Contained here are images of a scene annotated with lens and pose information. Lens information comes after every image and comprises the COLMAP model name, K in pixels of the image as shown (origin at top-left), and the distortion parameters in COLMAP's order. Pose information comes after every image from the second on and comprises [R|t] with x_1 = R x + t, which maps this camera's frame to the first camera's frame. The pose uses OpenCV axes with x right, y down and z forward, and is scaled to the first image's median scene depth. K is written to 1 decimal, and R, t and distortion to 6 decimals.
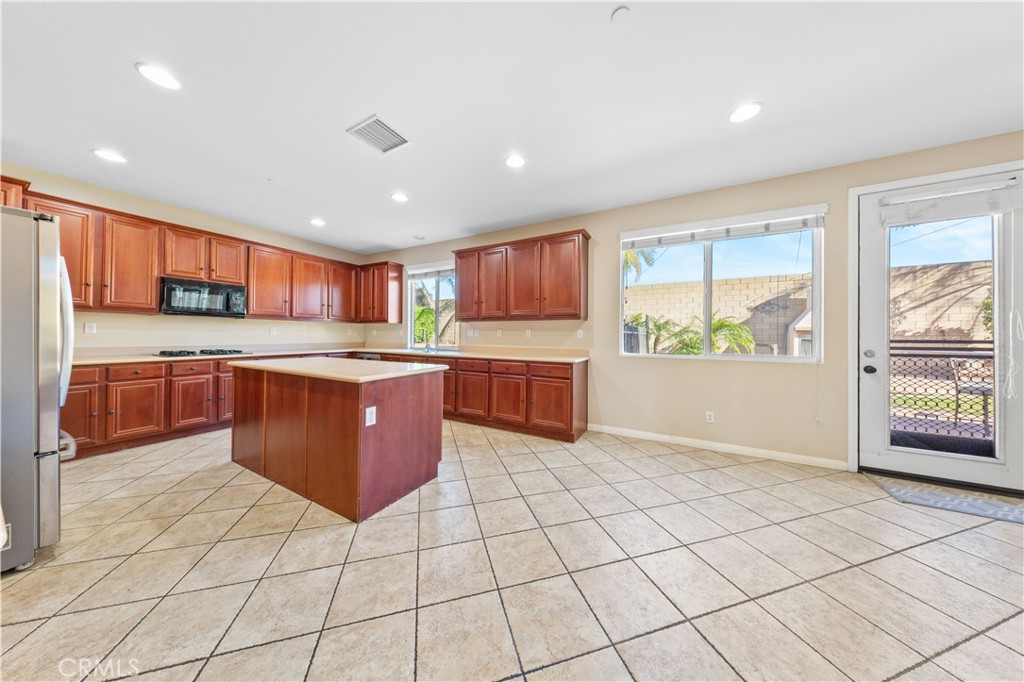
lens RADIAL K [[297.8, 0, 510.3], [0, 297.8, 335.1], [0, 0, 1]] dist [-0.001928, -0.000097]
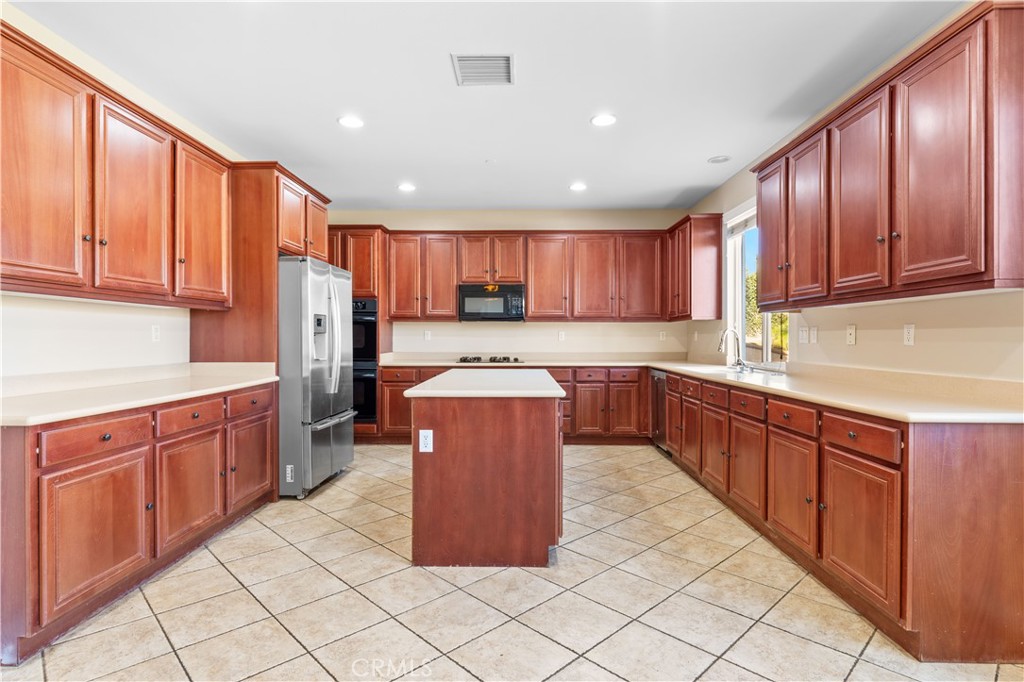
lens RADIAL K [[523.8, 0, 507.8], [0, 523.8, 341.3], [0, 0, 1]] dist [0.021191, -0.001374]
pose [[0.459894, -0.002066, -0.887971, 0.513830], [0.003022, 0.999995, -0.000761, 0.002013], [0.887968, -0.002334, 0.459898, 0.309392]]
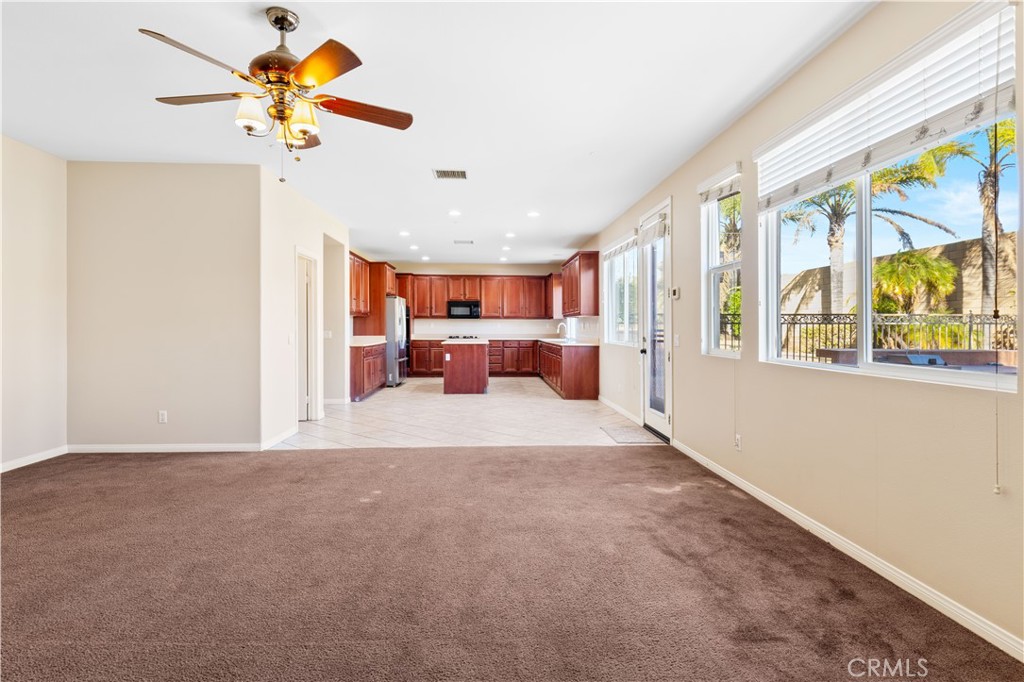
lens RADIAL K [[523.8, 0, 513.1], [0, 523.8, 337.7], [0, 0, 1]] dist [0.021191, -0.001374]
pose [[0.530298, 0.010887, -0.847741, 2.245915], [0.002315, 0.999895, 0.014289, 0.014245], [0.847808, -0.009540, 0.530218, -0.597128]]
